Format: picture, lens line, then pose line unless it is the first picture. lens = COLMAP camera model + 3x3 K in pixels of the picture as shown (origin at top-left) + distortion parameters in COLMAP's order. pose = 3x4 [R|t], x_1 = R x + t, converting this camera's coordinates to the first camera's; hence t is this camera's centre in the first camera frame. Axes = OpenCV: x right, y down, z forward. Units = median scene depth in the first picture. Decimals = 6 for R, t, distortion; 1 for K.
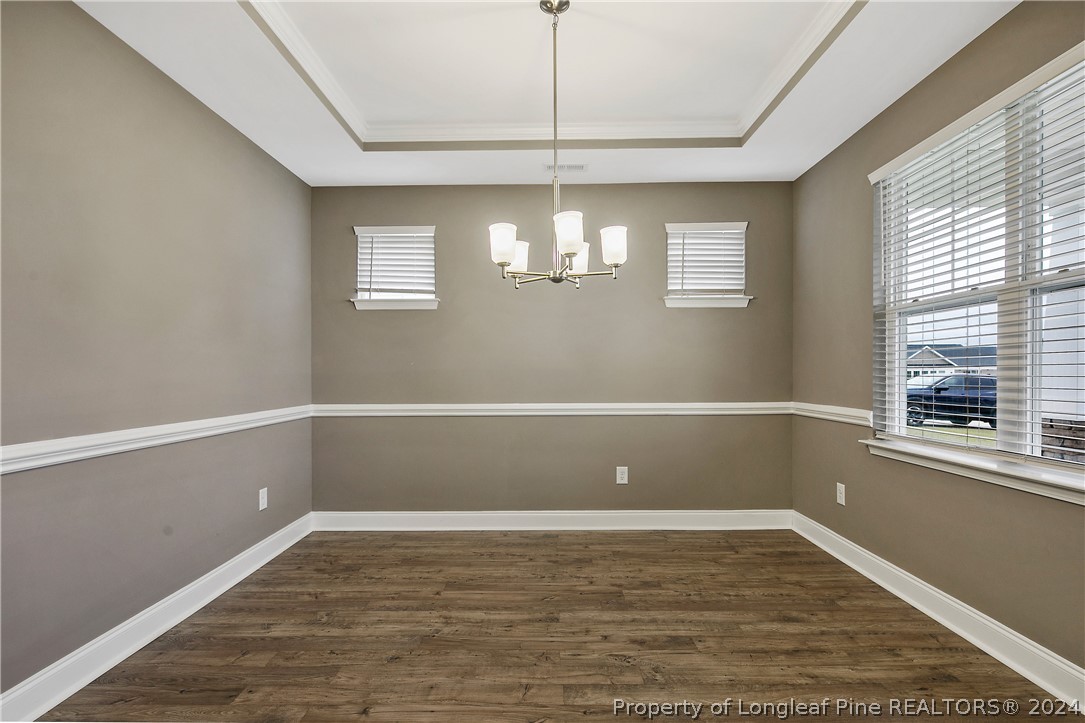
lens RADIAL K [[524.7, 0, 544.2], [0, 524.7, 381.2], [0, 0, 1]] dist [-0.001695, -0.000514]
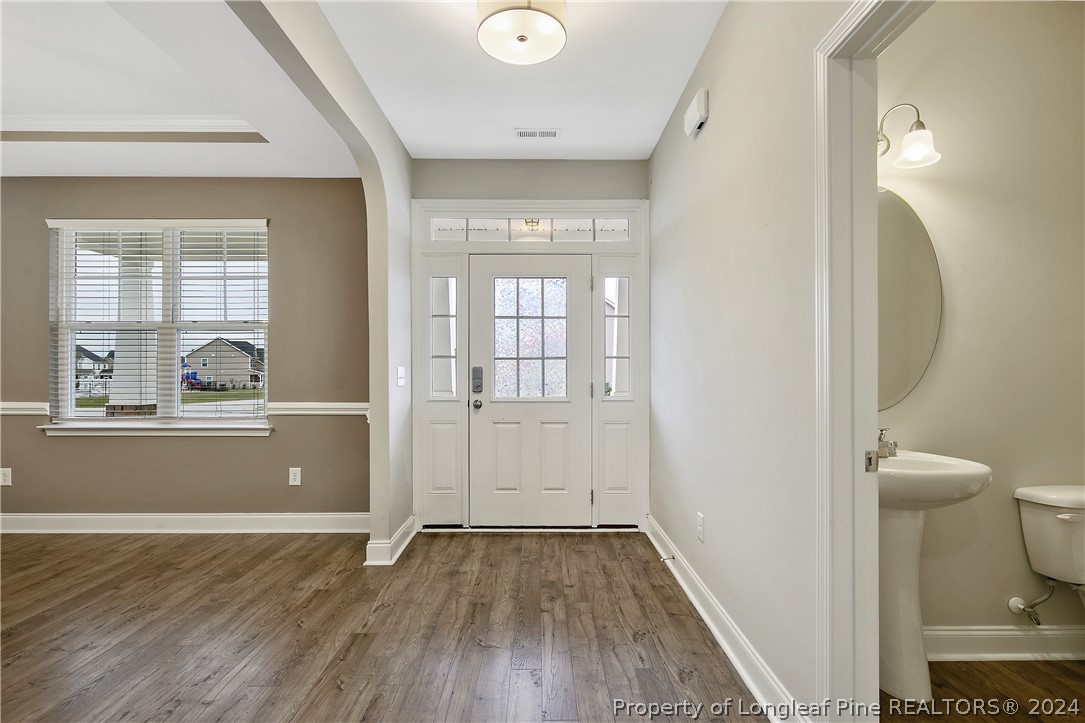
lens RADIAL K [[532.4, 0, 546.3], [0, 532.4, 370.2], [0, 0, 1]] dist [0.000935, -0.000685]
pose [[-0.020422, 0.006835, 0.999768, -0.861450], [0.012924, 0.999895, -0.006571, 0.002224], [-0.999708, 0.012787, -0.020508, -0.241177]]
